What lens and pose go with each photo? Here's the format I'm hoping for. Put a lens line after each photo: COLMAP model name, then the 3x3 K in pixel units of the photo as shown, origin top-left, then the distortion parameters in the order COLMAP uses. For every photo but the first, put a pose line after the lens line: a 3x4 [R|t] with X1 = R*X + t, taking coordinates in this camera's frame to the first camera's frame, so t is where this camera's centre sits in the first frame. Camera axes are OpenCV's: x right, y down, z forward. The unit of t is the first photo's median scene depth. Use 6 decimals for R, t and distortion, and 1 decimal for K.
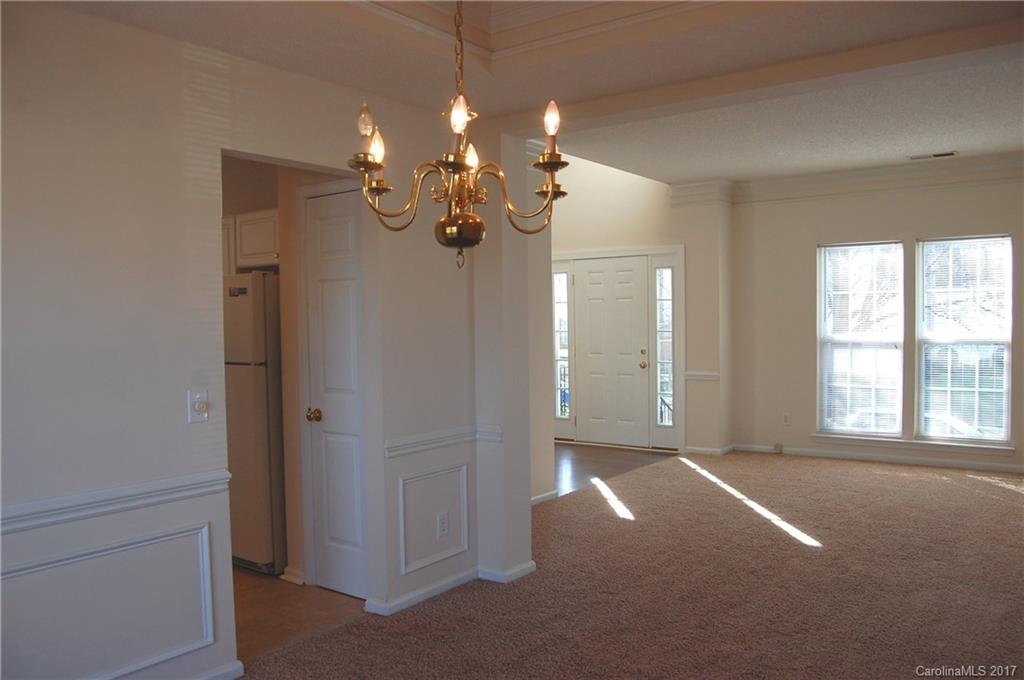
lens RADIAL K [[802.4, 0, 515.6], [0, 802.4, 352.2], [0, 0, 1]] dist [-0.068845, 0.003548]
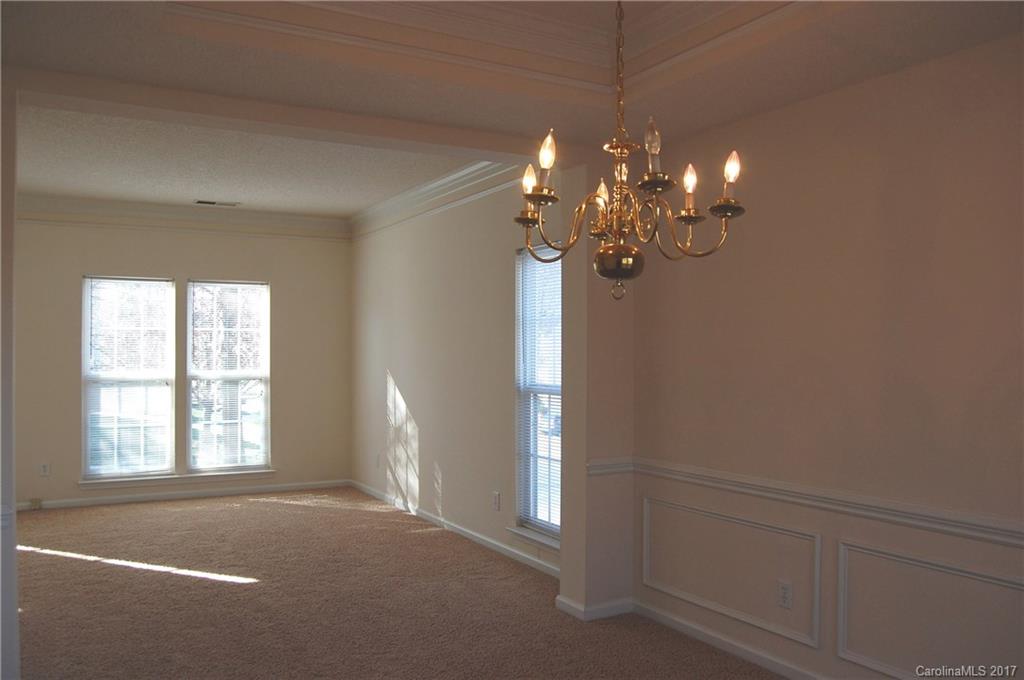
lens RADIAL K [[802.4, 0, 515.6], [0, 802.4, 352.2], [0, 0, 1]] dist [-0.068845, 0.003548]
pose [[0.405630, 0.014849, 0.913917, -0.264083], [0.030496, 0.999091, -0.029768, -0.003498], [-0.913529, 0.039946, 0.404808, 0.184405]]
